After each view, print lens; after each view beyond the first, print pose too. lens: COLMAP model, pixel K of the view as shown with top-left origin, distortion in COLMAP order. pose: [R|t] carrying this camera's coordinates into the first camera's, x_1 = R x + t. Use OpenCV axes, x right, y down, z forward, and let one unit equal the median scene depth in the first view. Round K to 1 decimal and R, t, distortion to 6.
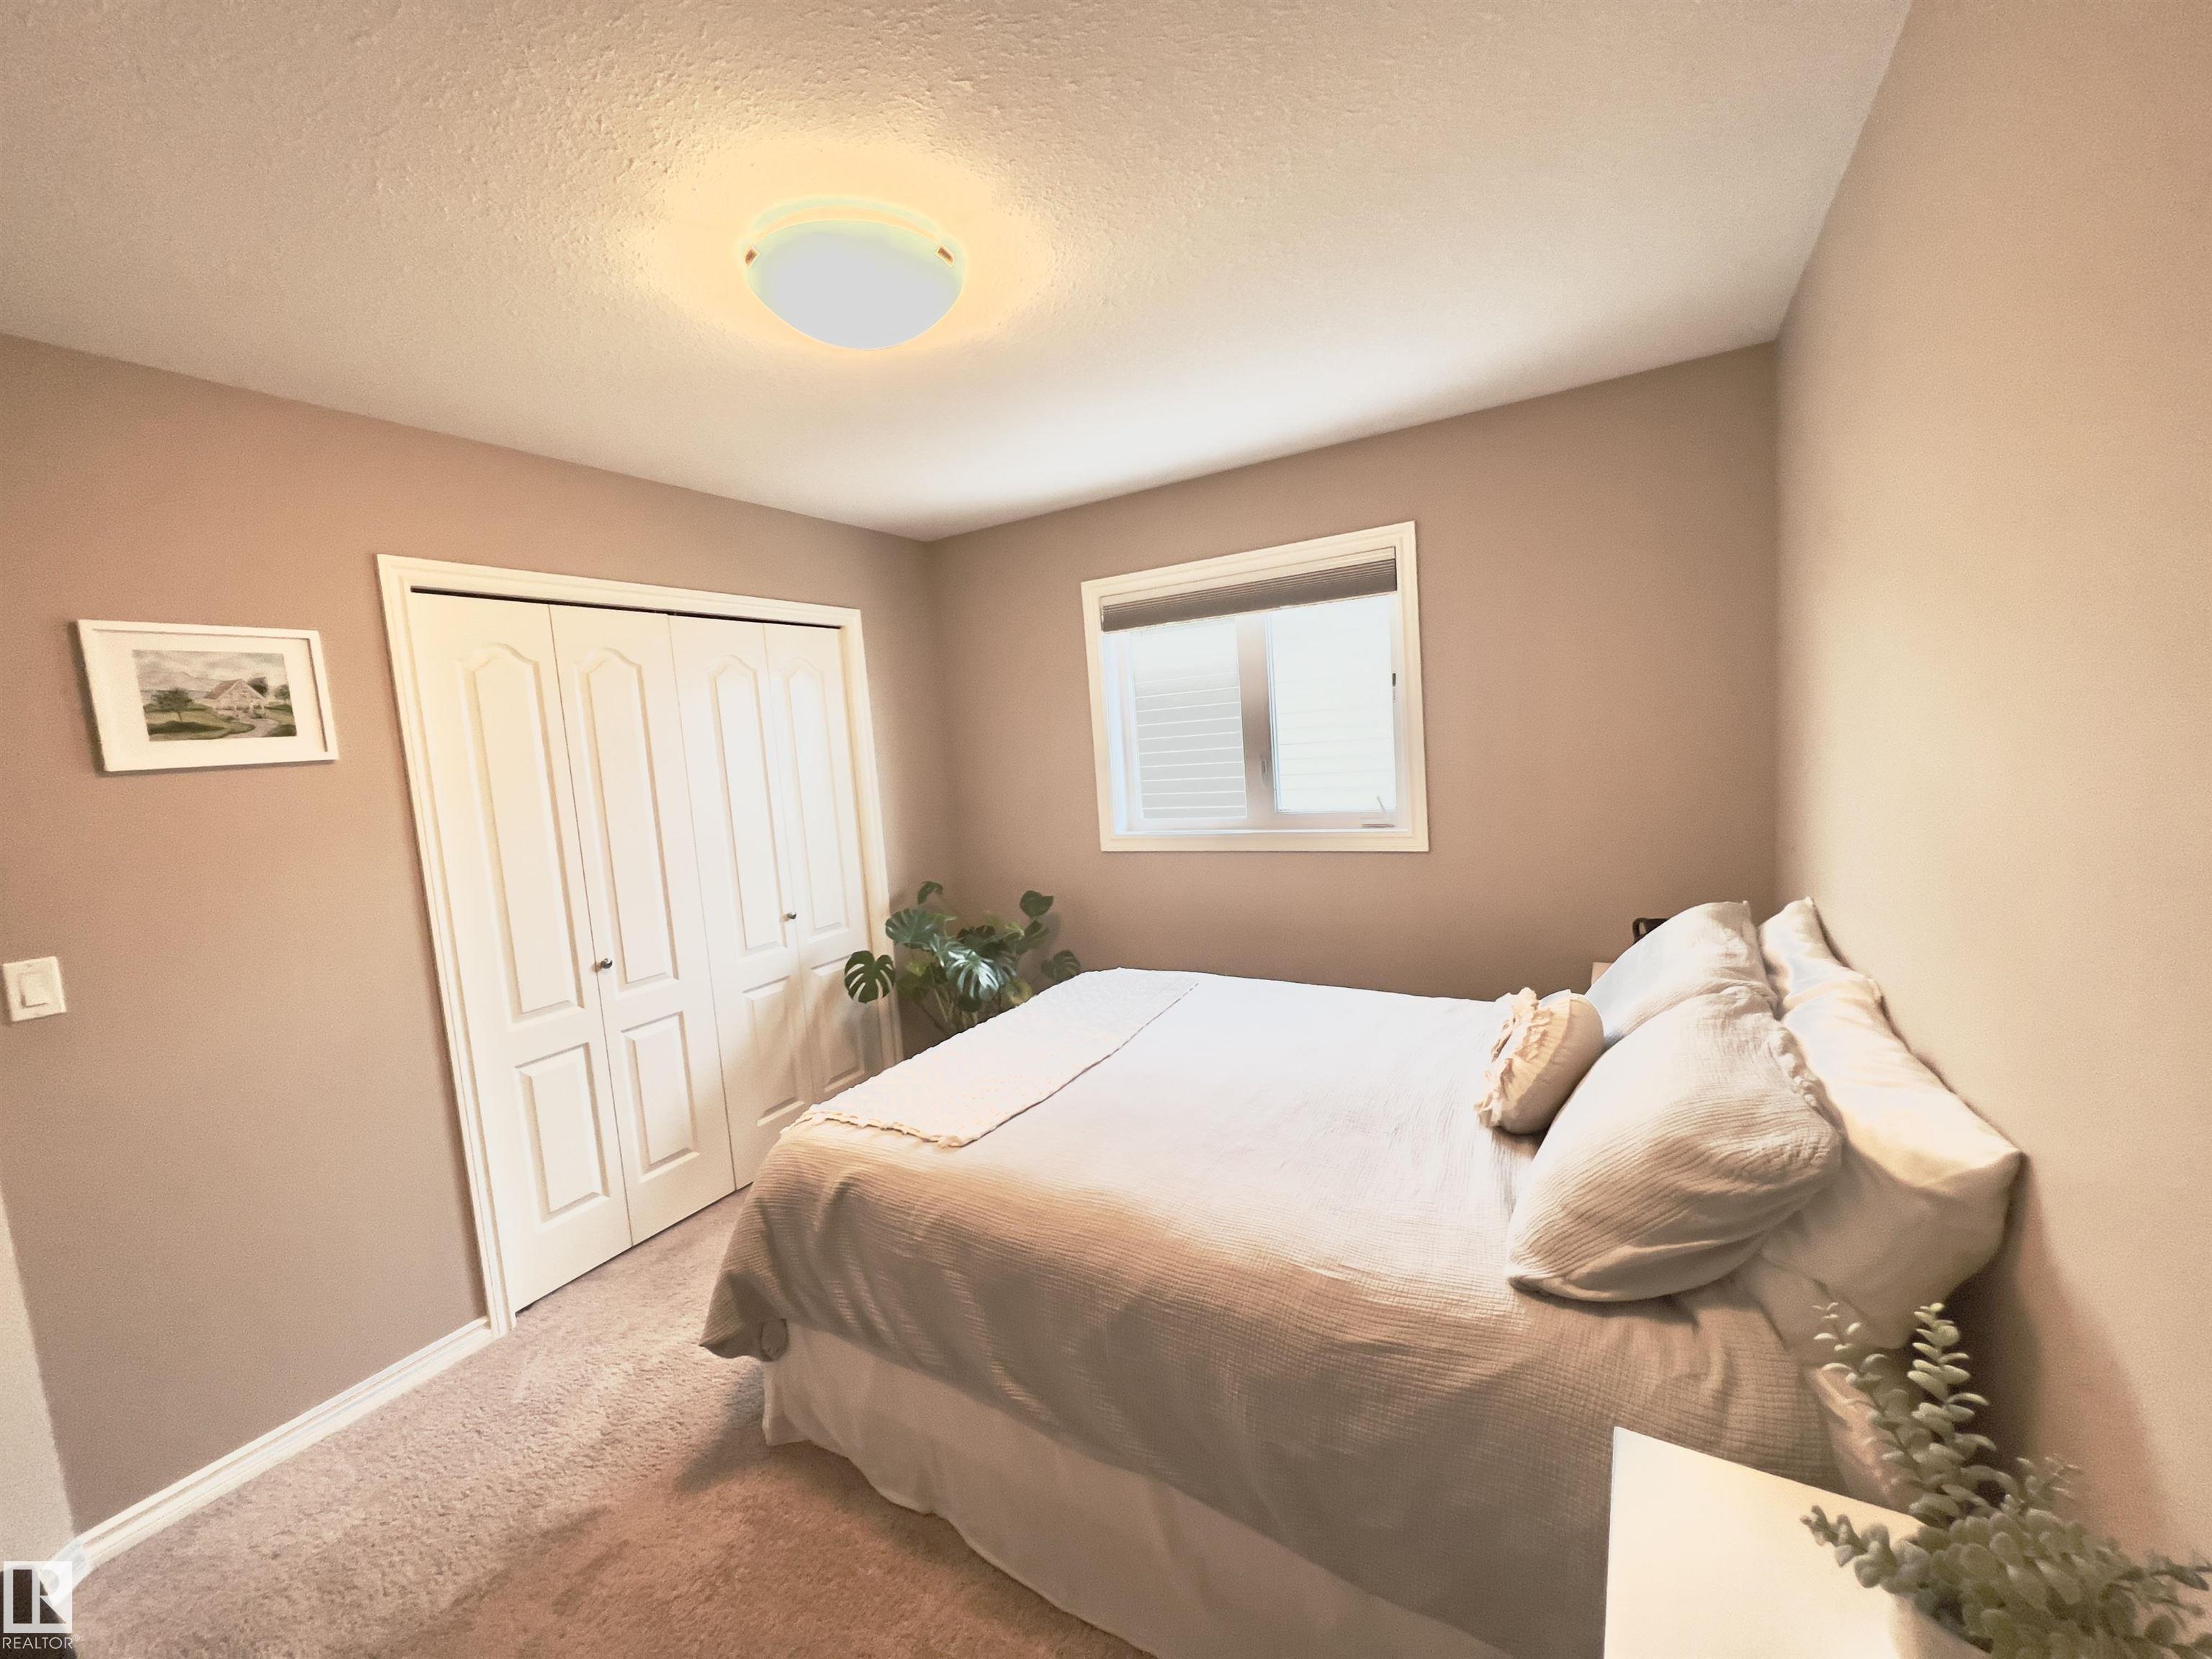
lens RADIAL K [[882.8, 0, 1104.4], [0, 882.8, 826.9], [0, 0, 1]] dist [-0.002178, 0.000353]
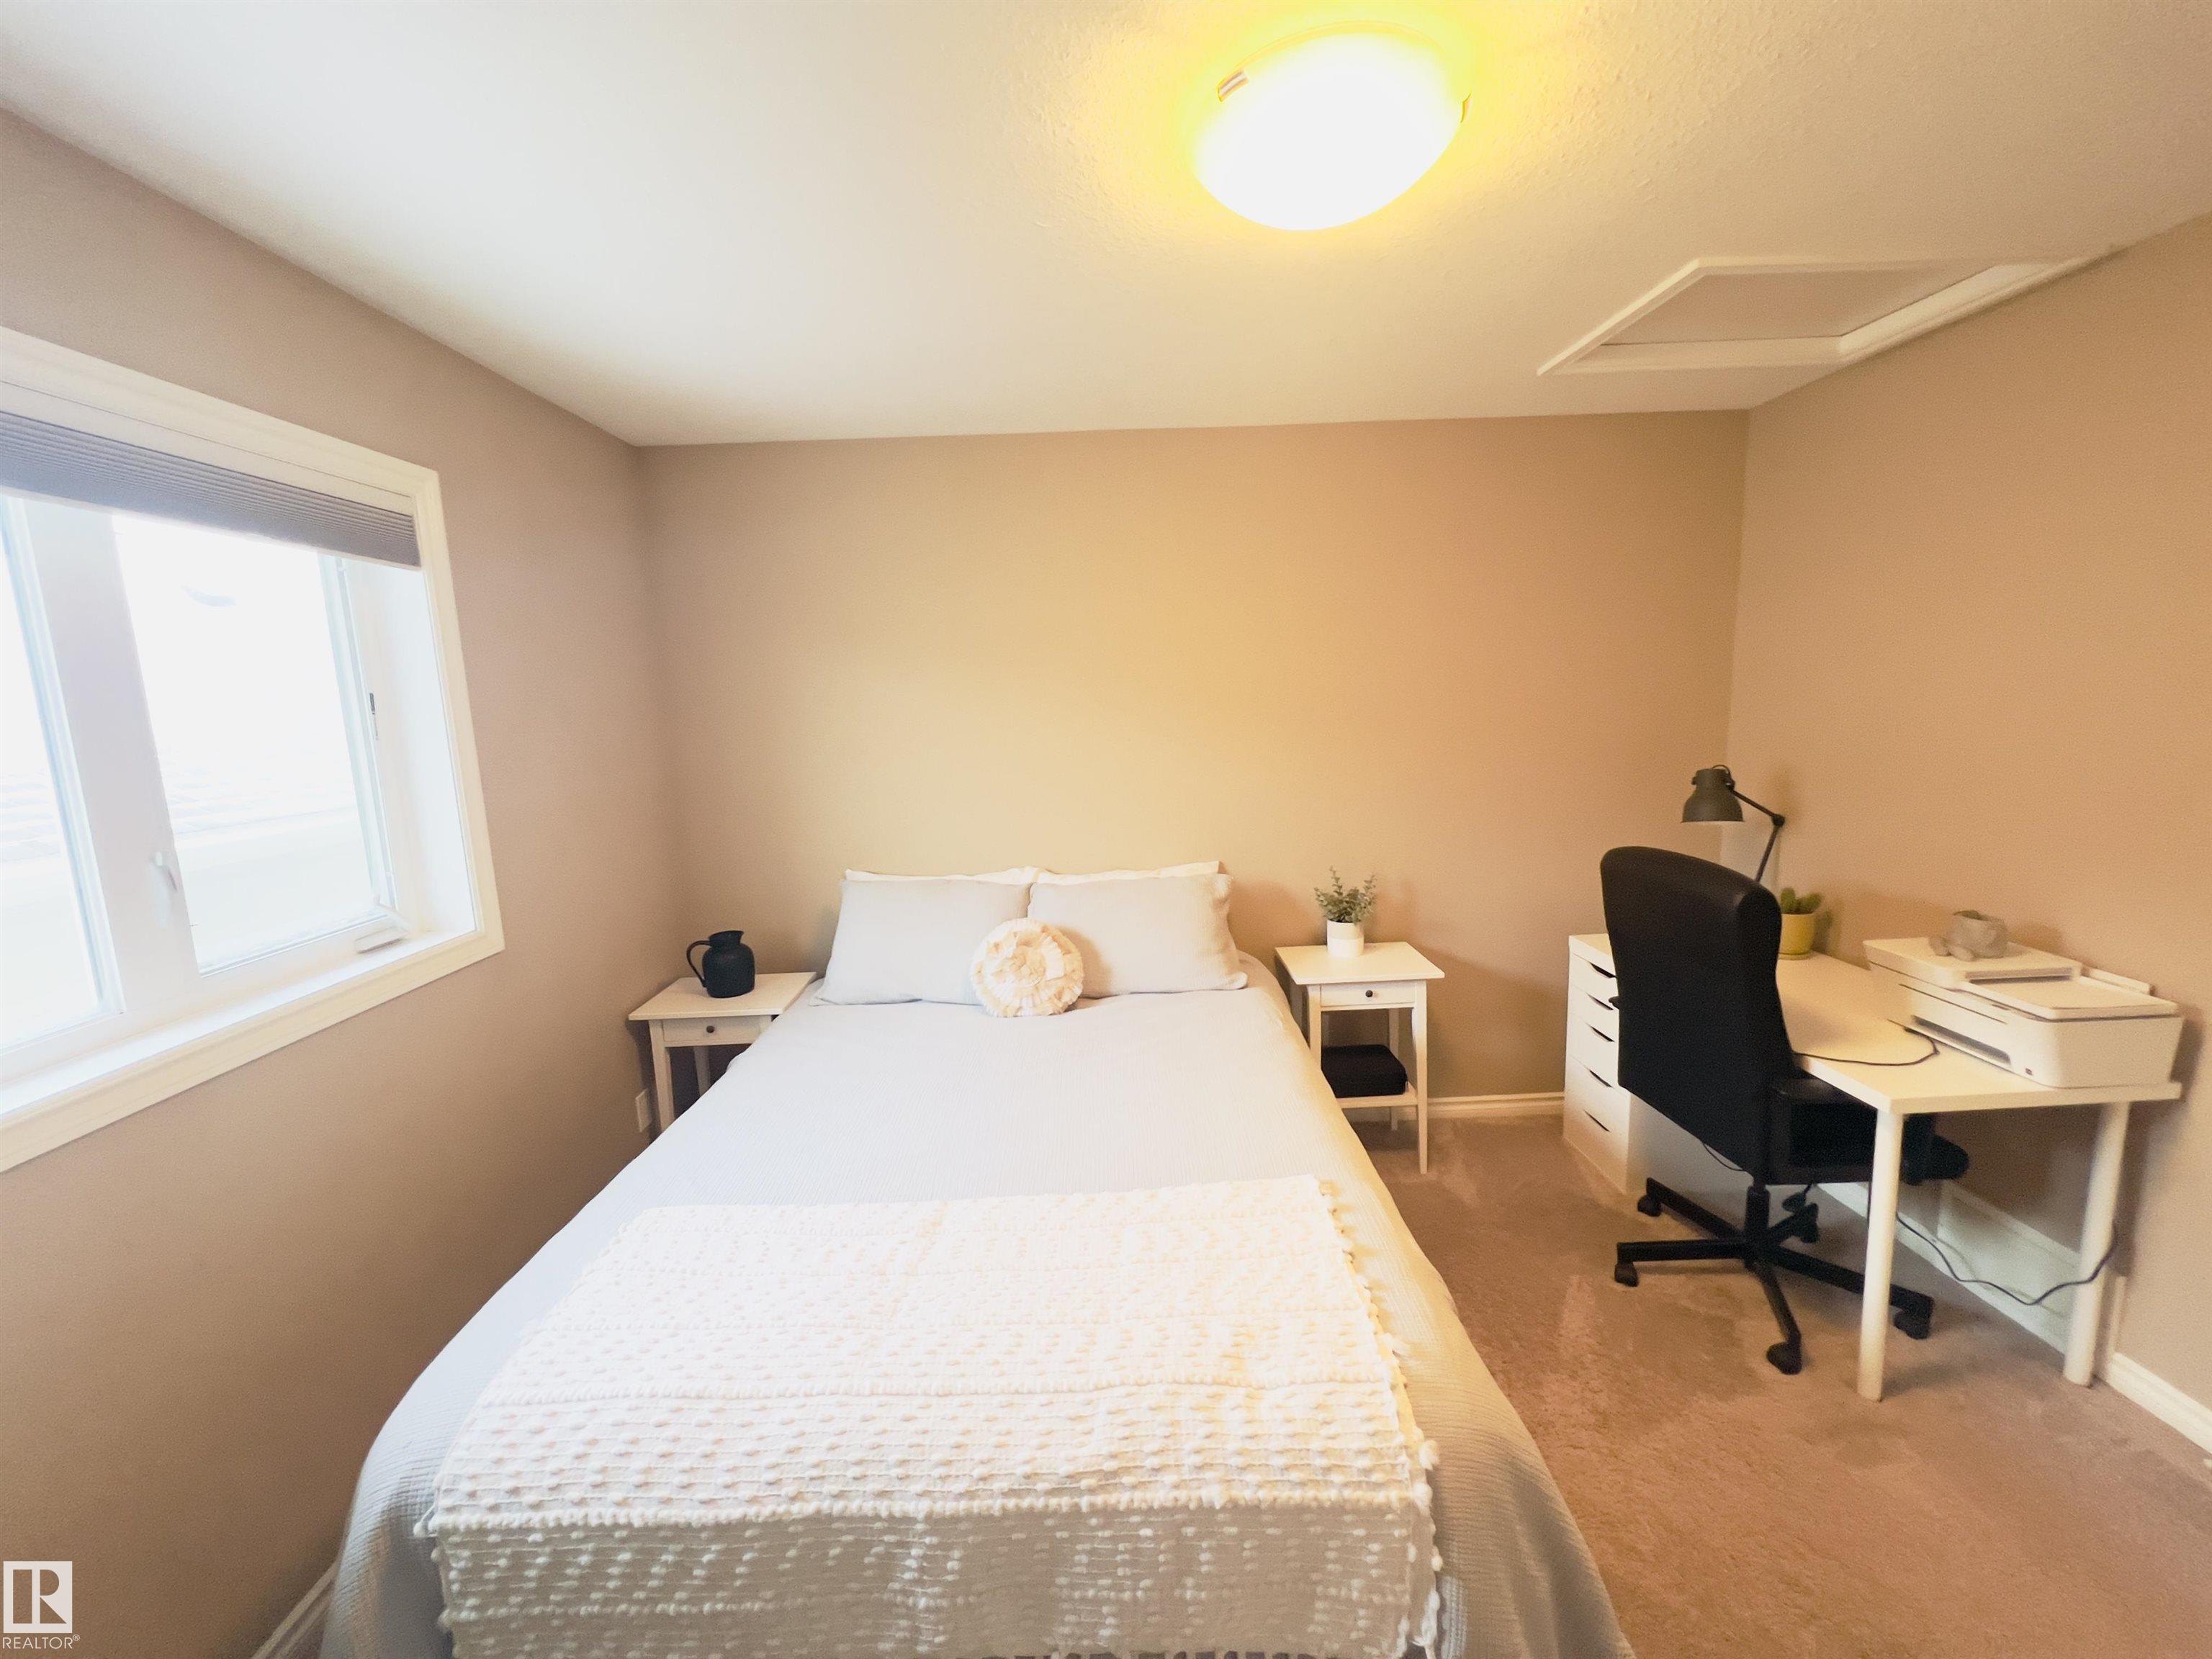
lens RADIAL K [[882.8, 0, 1097.8], [0, 882.8, 820.1], [0, 0, 1]] dist [-0.002178, 0.000353]
pose [[-0.508890, -0.030312, 0.860298, -0.847114], [0.165579, 0.977272, 0.132378, -0.154843], [-0.844757, 0.209813, -0.492305, 1.634993]]
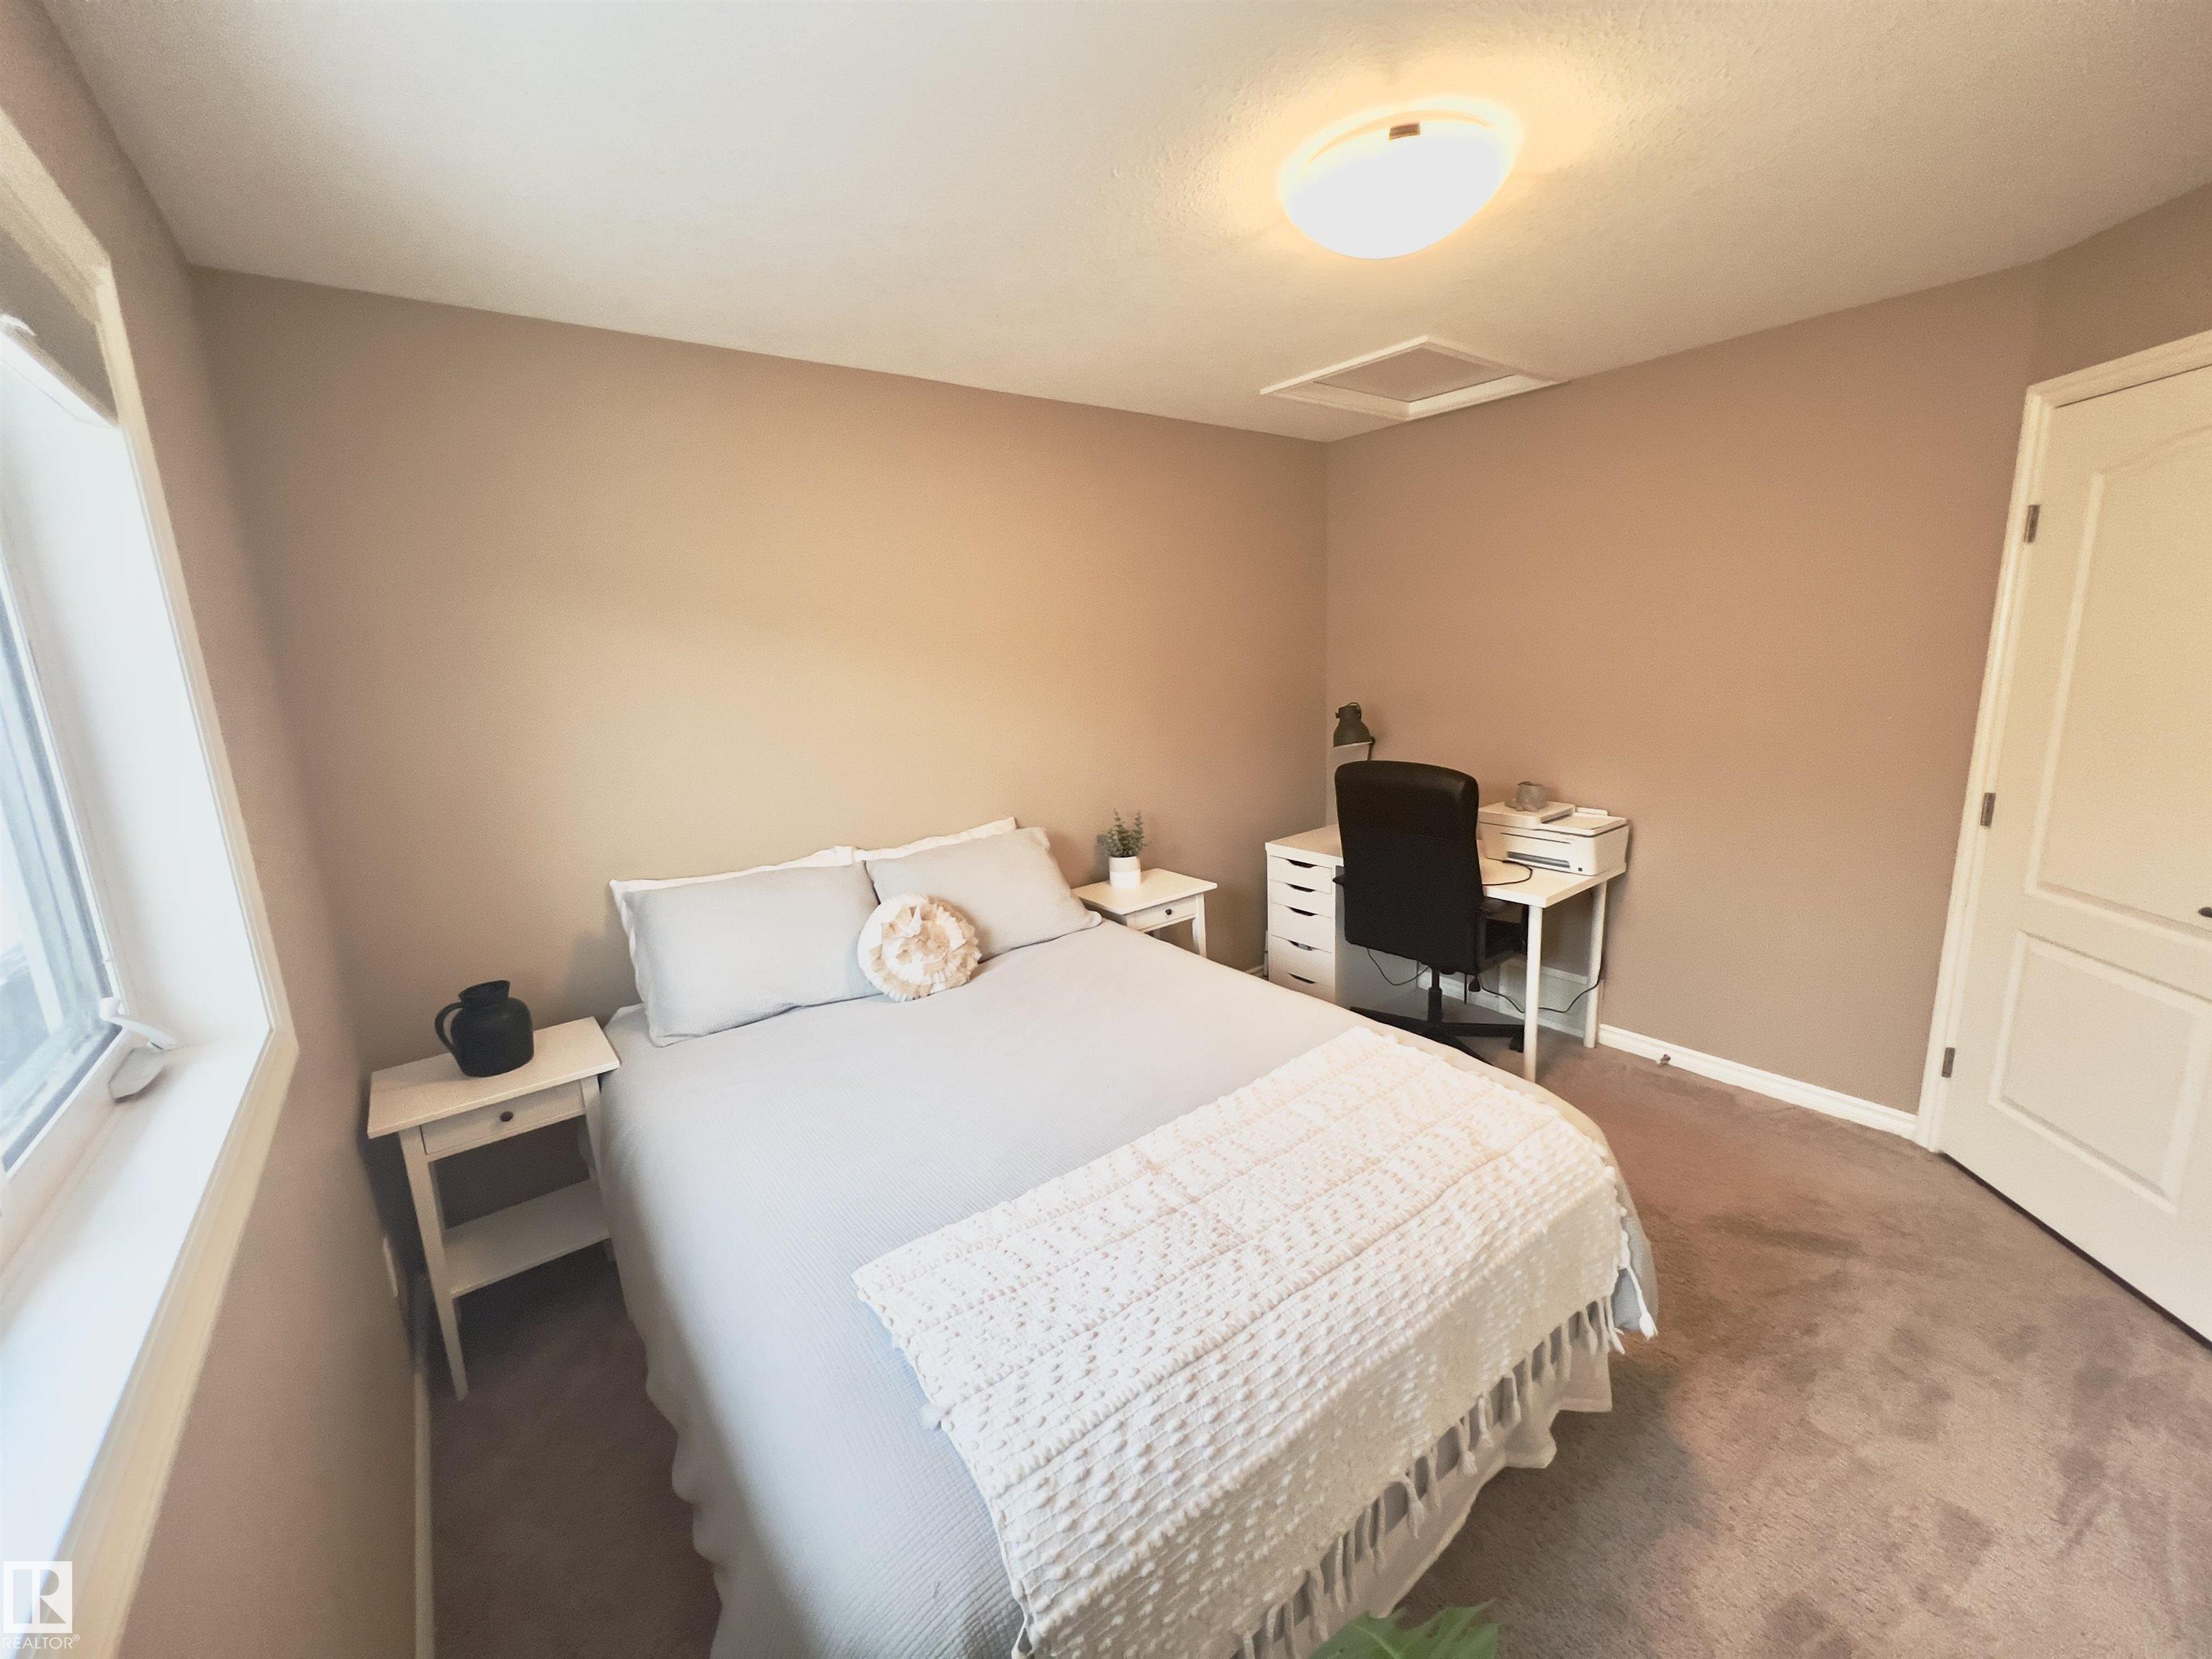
lens RADIAL K [[882.8, 0, 1100.9], [0, 882.8, 820.9], [0, 0, 1]] dist [-0.002178, 0.000353]
pose [[-0.917538, 0.039435, 0.395689, -0.333380], [0.153782, 0.952837, 0.261633, -0.245700], [-0.366709, 0.300908, -0.880329, 2.134529]]
